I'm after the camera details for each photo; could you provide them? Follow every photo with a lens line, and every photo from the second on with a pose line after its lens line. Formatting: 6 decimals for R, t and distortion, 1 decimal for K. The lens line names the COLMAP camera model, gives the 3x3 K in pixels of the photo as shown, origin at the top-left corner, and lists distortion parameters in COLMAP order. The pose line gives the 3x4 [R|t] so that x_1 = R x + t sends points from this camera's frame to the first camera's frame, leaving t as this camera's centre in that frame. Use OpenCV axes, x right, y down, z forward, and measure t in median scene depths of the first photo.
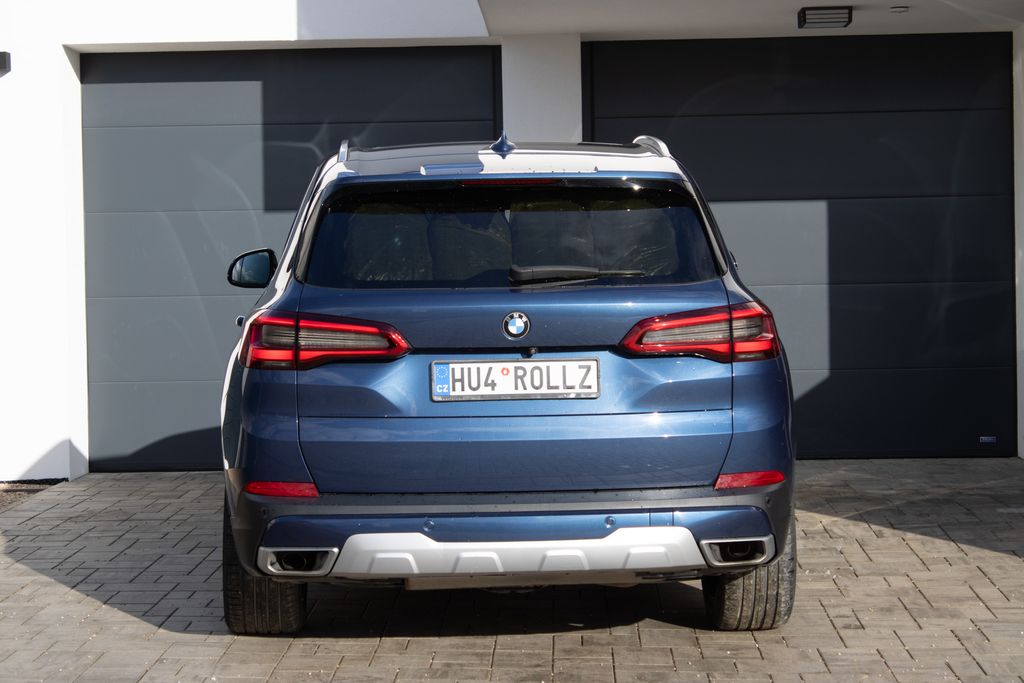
lens RADIAL K [[2420.6, 0, 512.0], [0, 2420.6, 341.5], [0, 0, 1]] dist [0.020440, -0.177757]
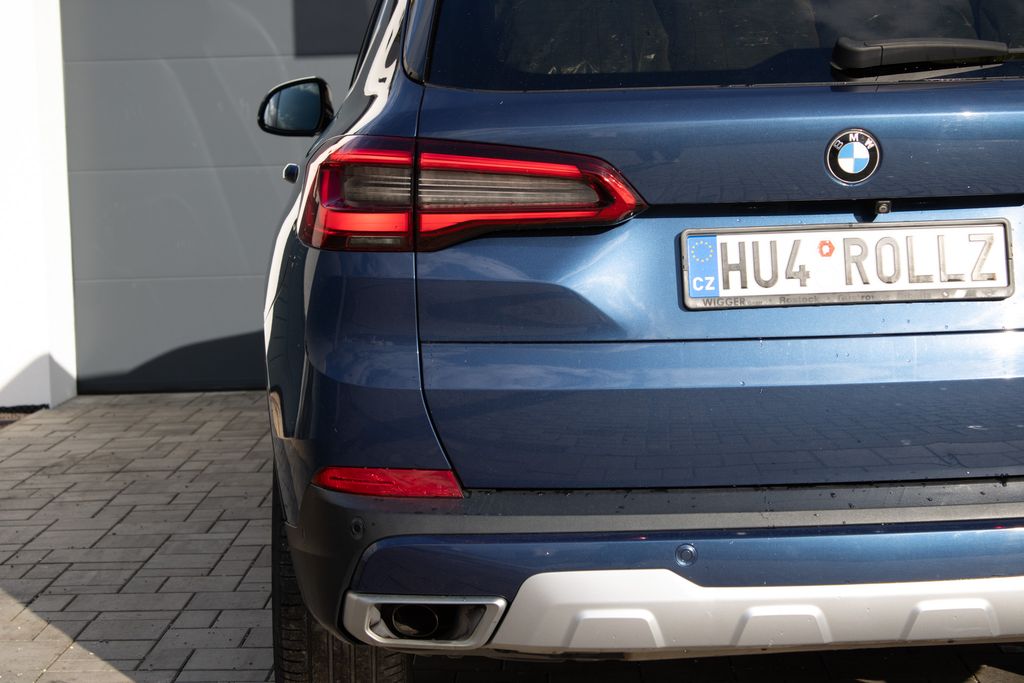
lens RADIAL K [[2196.7, 0, 512.0], [0, 2196.7, 341.5], [0, 0, 1]] dist [-0.048230, 0.292858]
pose [[0.999875, -0.013751, 0.007863, -0.066929], [0.013360, 0.998771, 0.047731, 0.008250], [-0.008509, -0.047620, 0.998829, 0.494010]]
